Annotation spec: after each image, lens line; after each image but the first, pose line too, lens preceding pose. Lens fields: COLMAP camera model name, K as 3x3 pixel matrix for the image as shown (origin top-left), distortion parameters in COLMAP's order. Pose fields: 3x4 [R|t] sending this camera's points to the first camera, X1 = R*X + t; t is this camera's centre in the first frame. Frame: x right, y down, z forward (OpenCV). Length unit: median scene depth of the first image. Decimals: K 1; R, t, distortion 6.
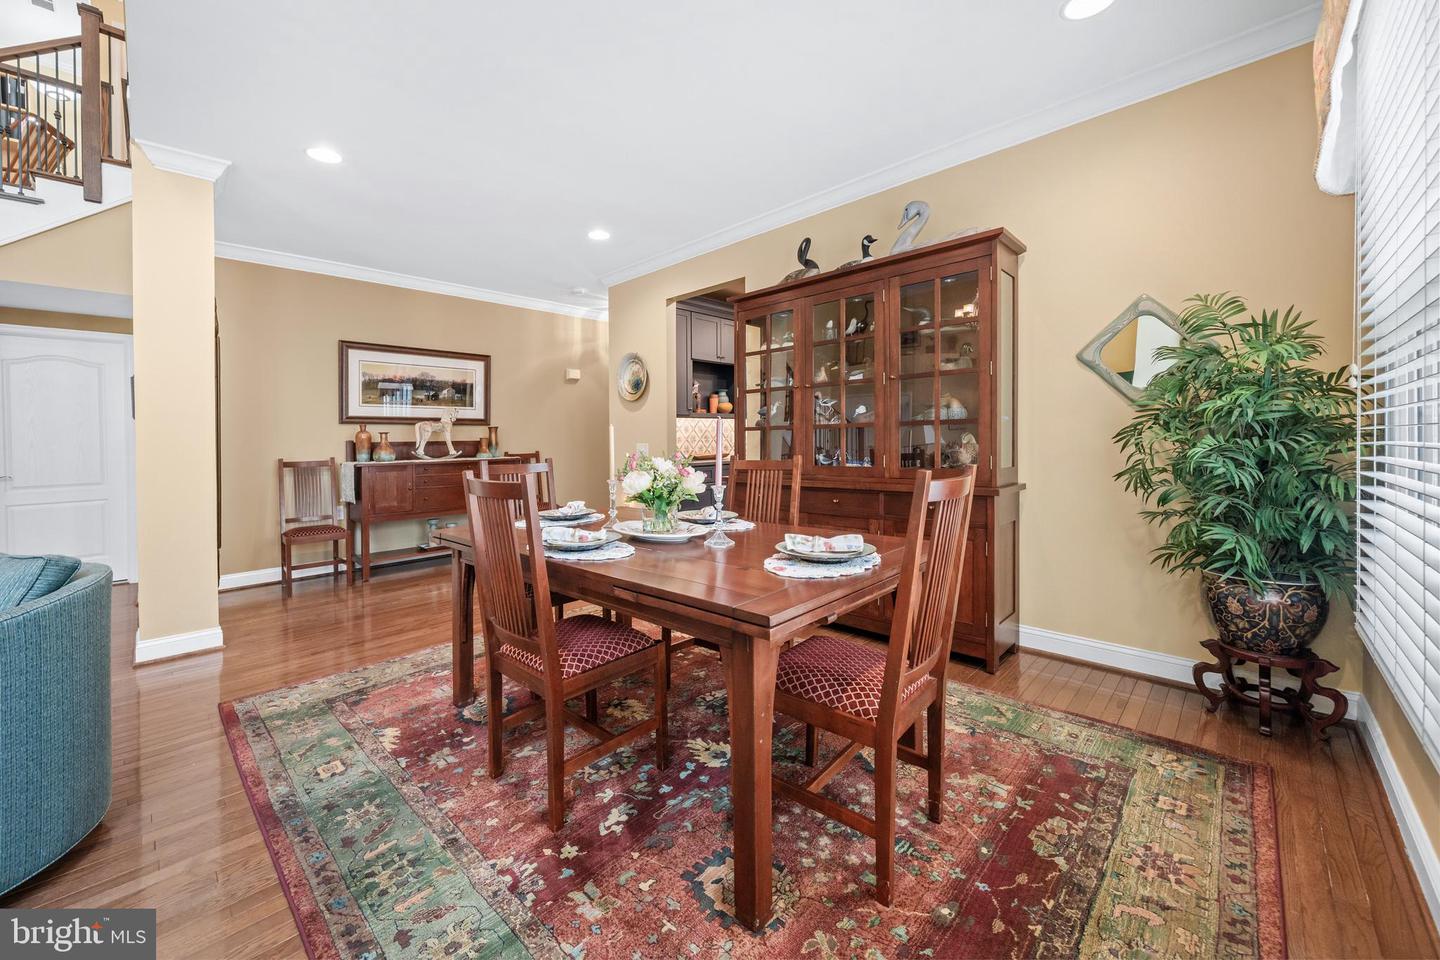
lens RADIAL K [[555.4, 0, 720.9], [0, 555.4, 440.2], [0, 0, 1]] dist [0.000318, 0.000022]
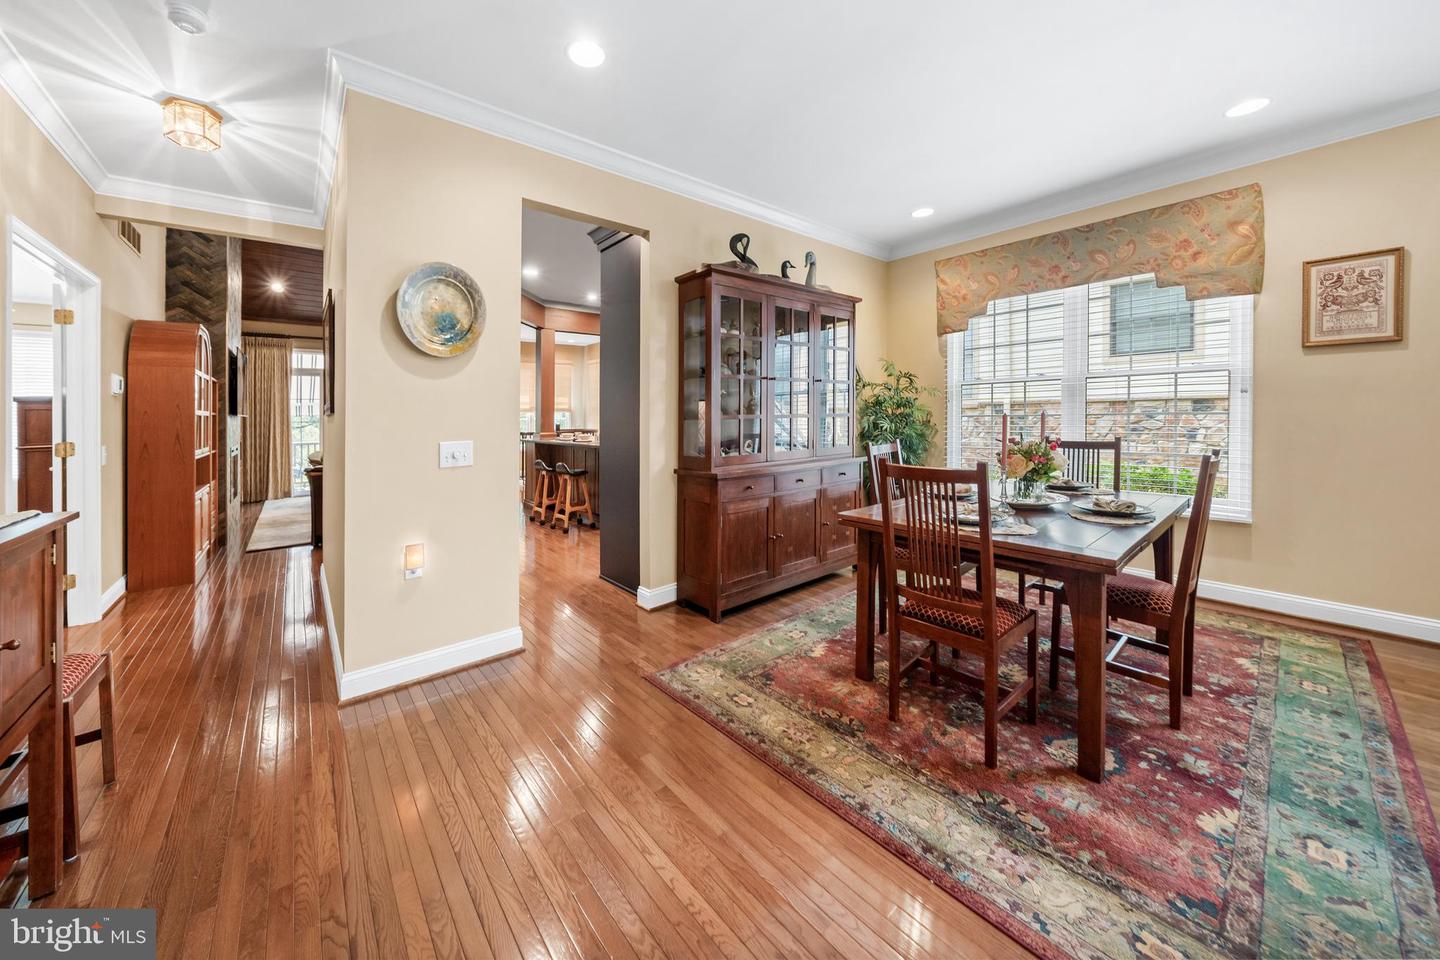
lens RADIAL K [[509.8, 0, 720.6], [0, 509.8, 422.6], [0, 0, 1]] dist [-0.001203, -0.000055]
pose [[0.118114, -0.000787, 0.993000, -1.348519], [0.003223, 0.999995, 0.000410, -0.014287], [-0.992995, 0.003152, 0.118116, 1.569895]]
